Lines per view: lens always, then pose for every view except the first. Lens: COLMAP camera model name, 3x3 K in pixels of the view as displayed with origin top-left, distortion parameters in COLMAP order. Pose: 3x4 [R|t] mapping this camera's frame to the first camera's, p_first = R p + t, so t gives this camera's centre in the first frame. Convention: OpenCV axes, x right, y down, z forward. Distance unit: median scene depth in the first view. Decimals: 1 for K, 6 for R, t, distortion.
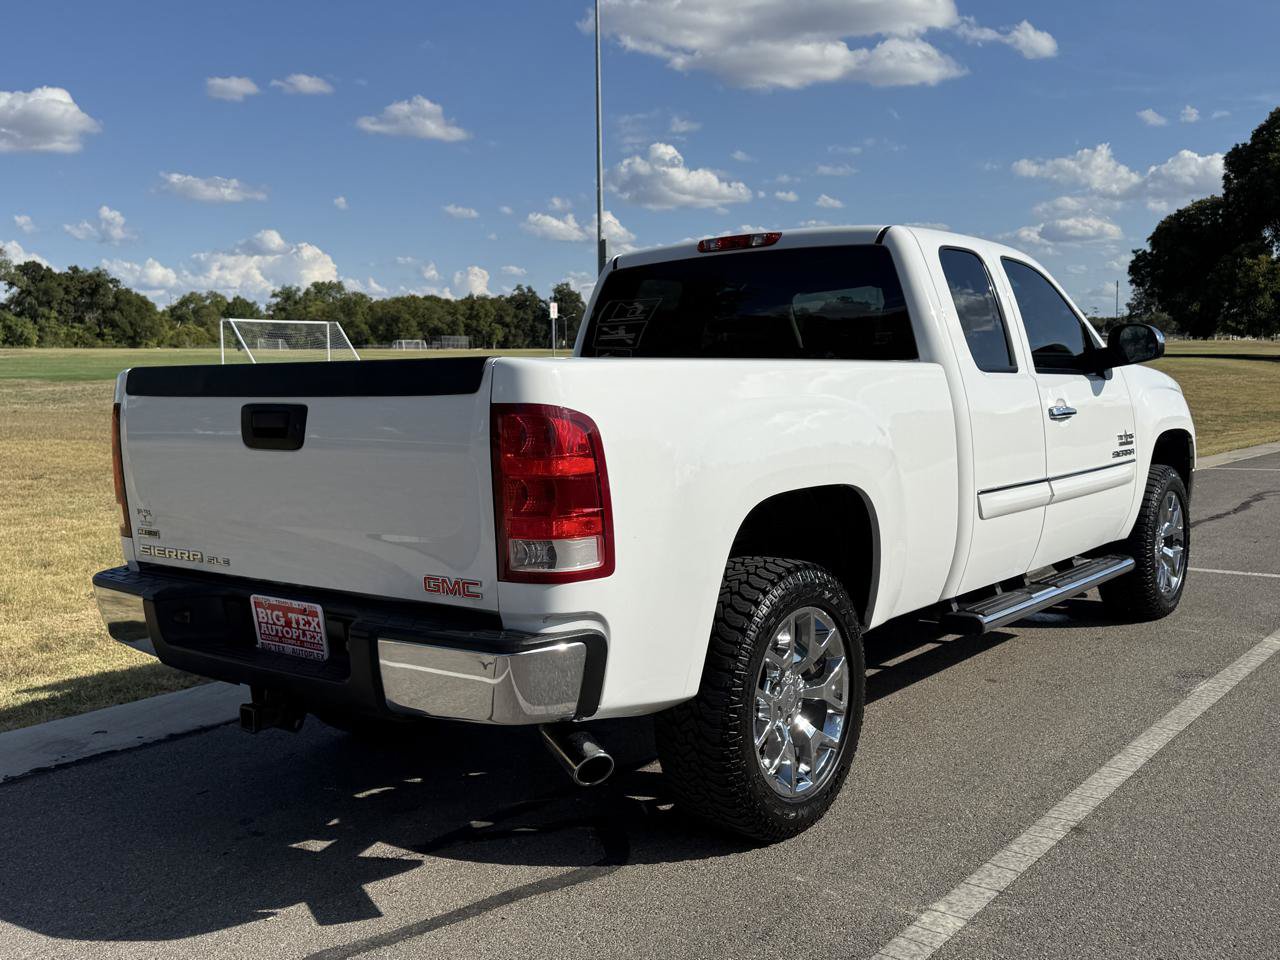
lens RADIAL K [[1218.5, 0, 631.5], [0, 1218.5, 500.1], [0, 0, 1]] dist [0.047992, 0.000000]
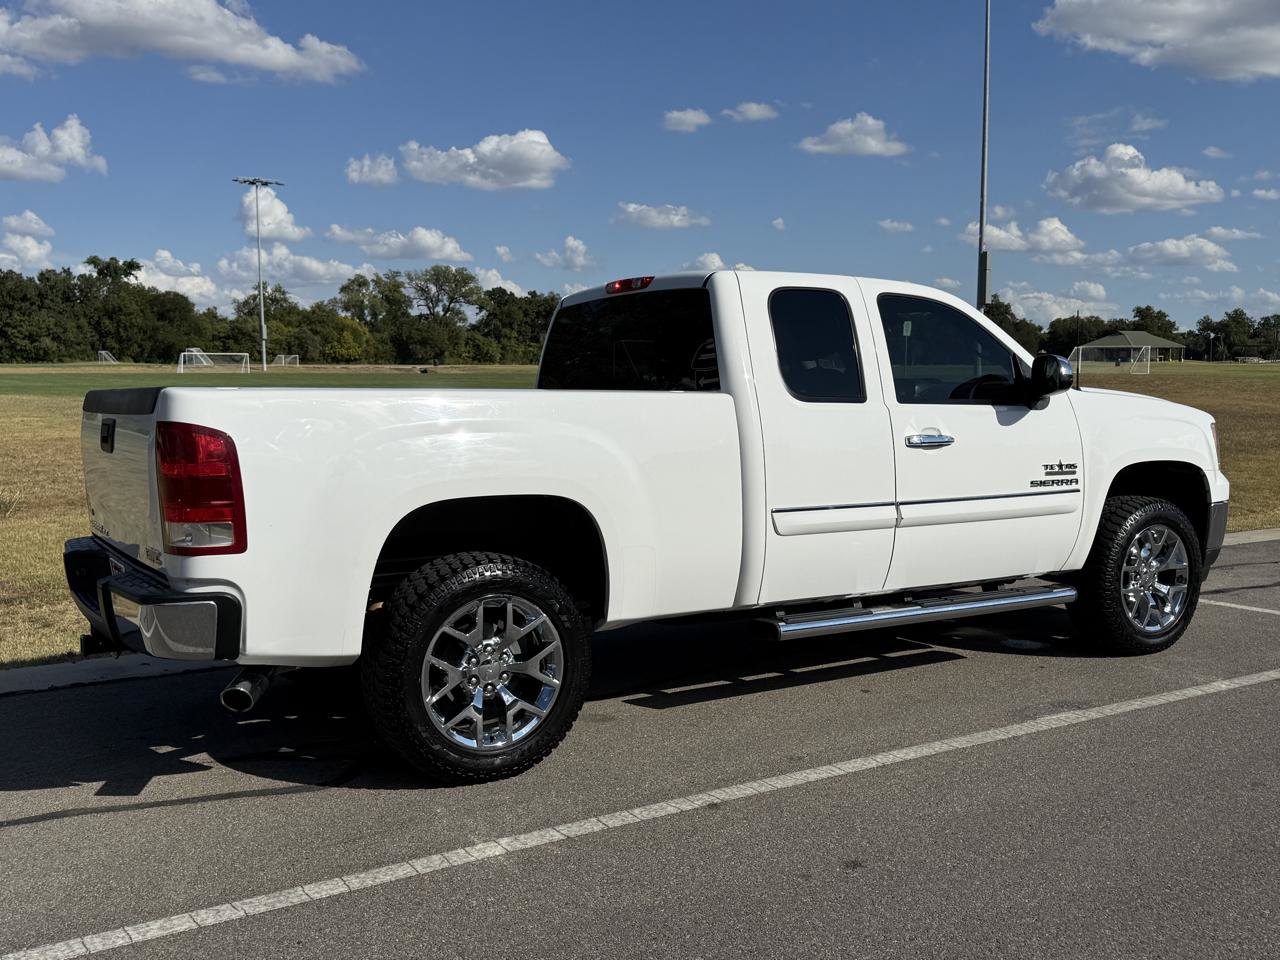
lens RADIAL K [[1218.5, 0, 639.0], [0, 1218.5, 492.2], [0, 0, 1]] dist [0.047992, 0.000000]
pose [[0.940923, 0.037697, -0.336516, 0.171754], [-0.043997, 0.998970, -0.011113, -0.001778], [0.335751, 0.025263, 0.941612, -0.024902]]
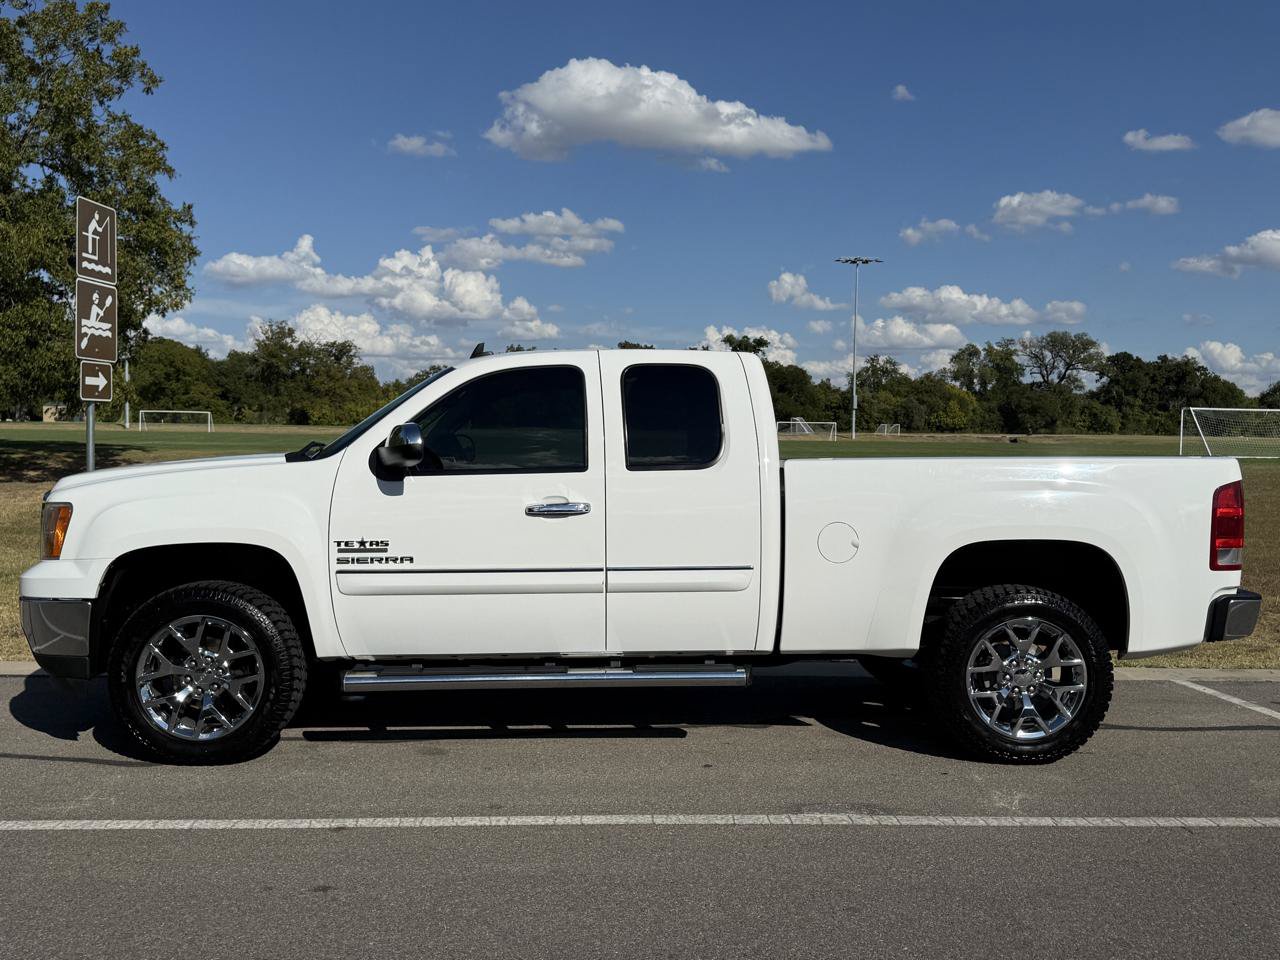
lens RADIAL K [[1218.5, 0, 638.1], [0, 1218.5, 491.4], [0, 0, 1]] dist [0.047992, 0.000000]
pose [[0.658299, 0.049814, -0.751107, 0.383030], [-0.107163, 0.993847, -0.028009, -0.018390], [0.745090, 0.098929, 0.659586, 0.094252]]
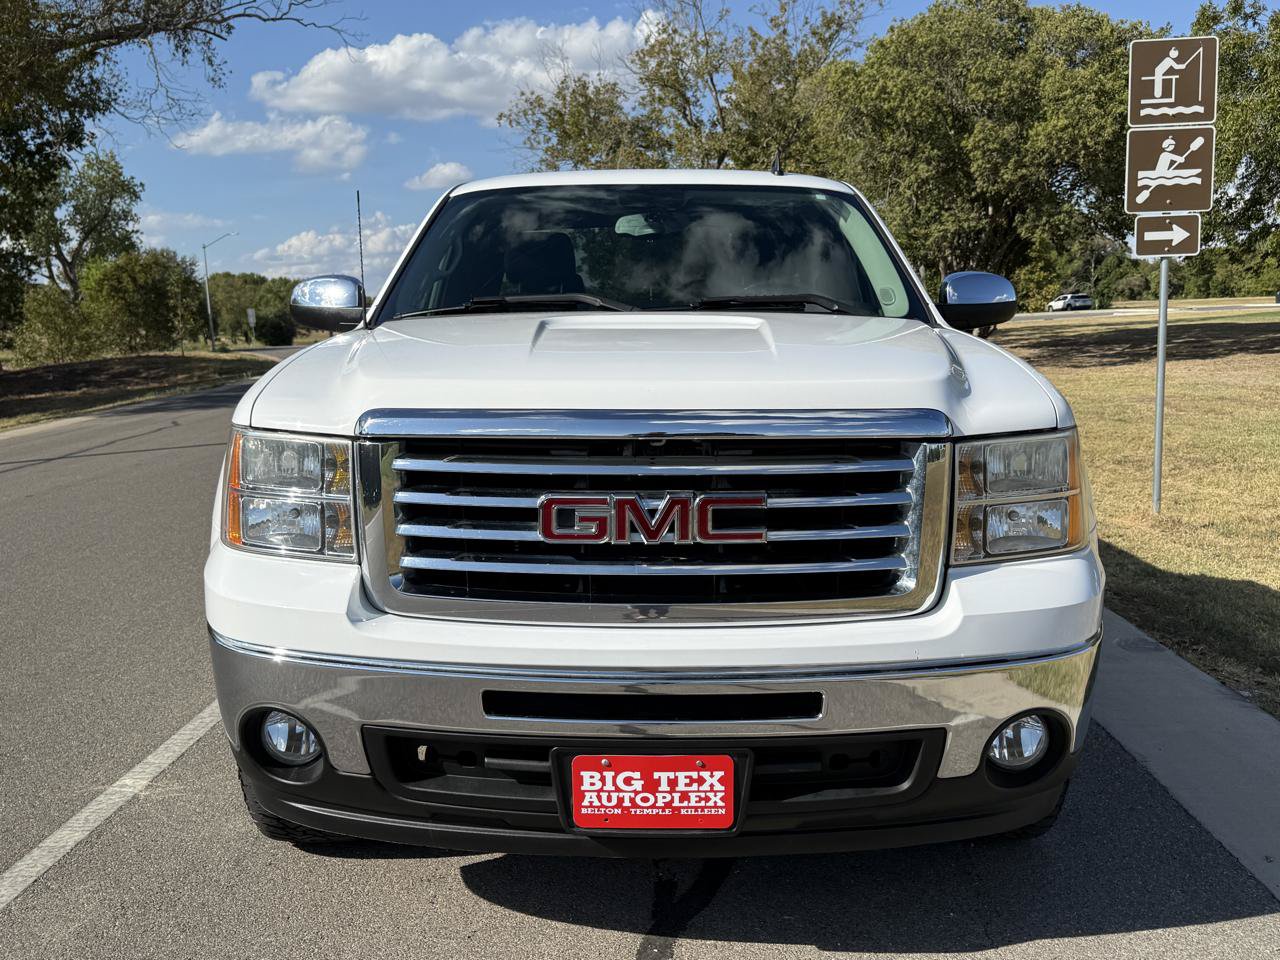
lens RADIAL K [[1218.5, 0, 641.5], [0, 1218.5, 483.3], [0, 0, 1]] dist [0.047992, 0.000000]
pose [[-0.788064, 0.110817, -0.605536, 0.284384], [-0.042029, 0.971682, 0.232523, -0.079469], [0.614156, 0.208693, -0.761091, 0.671734]]
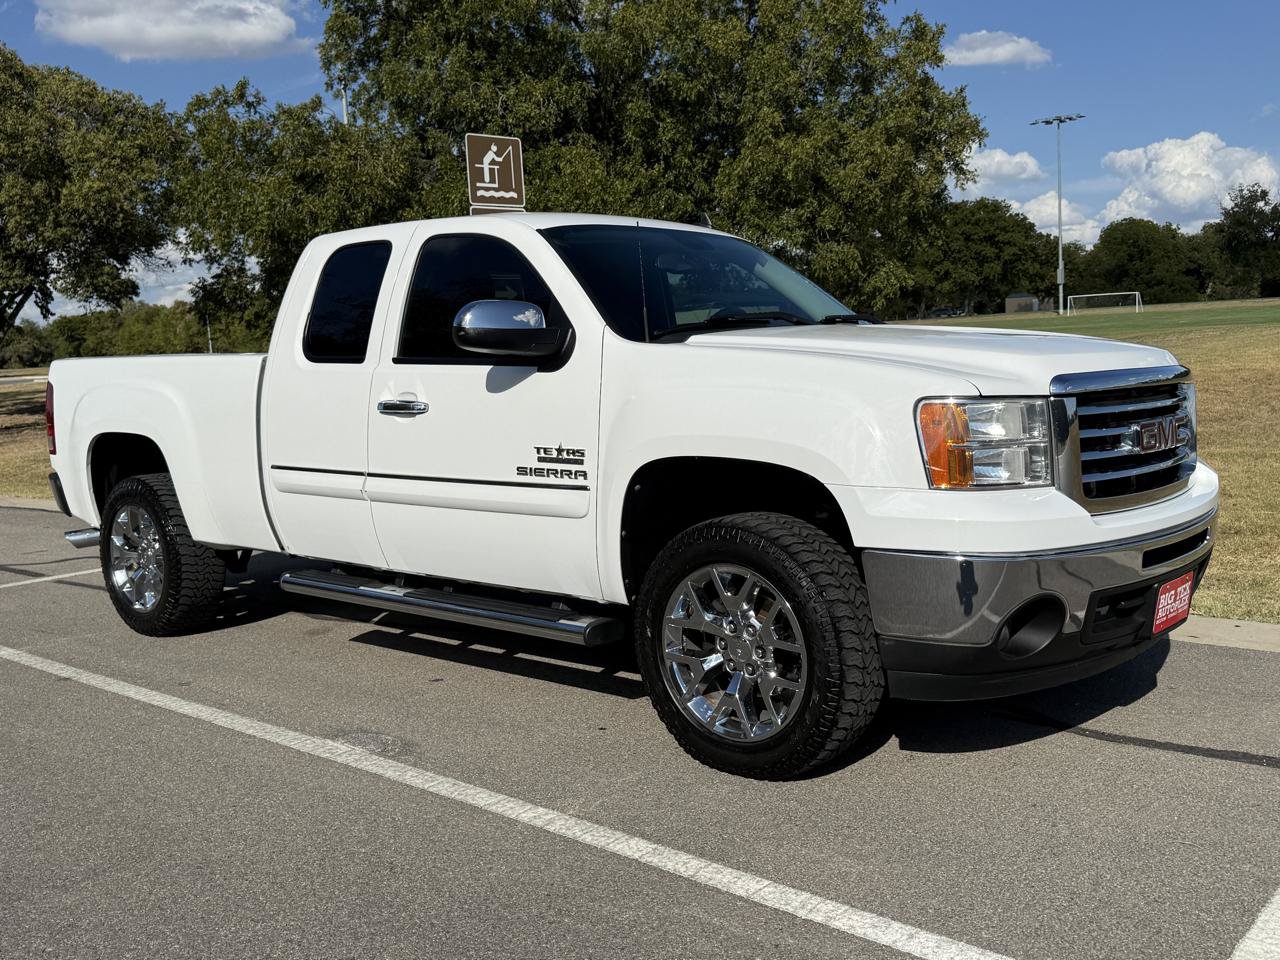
lens RADIAL K [[1218.5, 0, 641.0], [0, 1218.5, 481.8], [0, 0, 1]] dist [0.047992, 0.000000]
pose [[-0.040345, 0.124997, -0.991337, 0.459078], [-0.067052, 0.989569, 0.127503, -0.052995], [0.996933, 0.071615, -0.031543, 0.442771]]
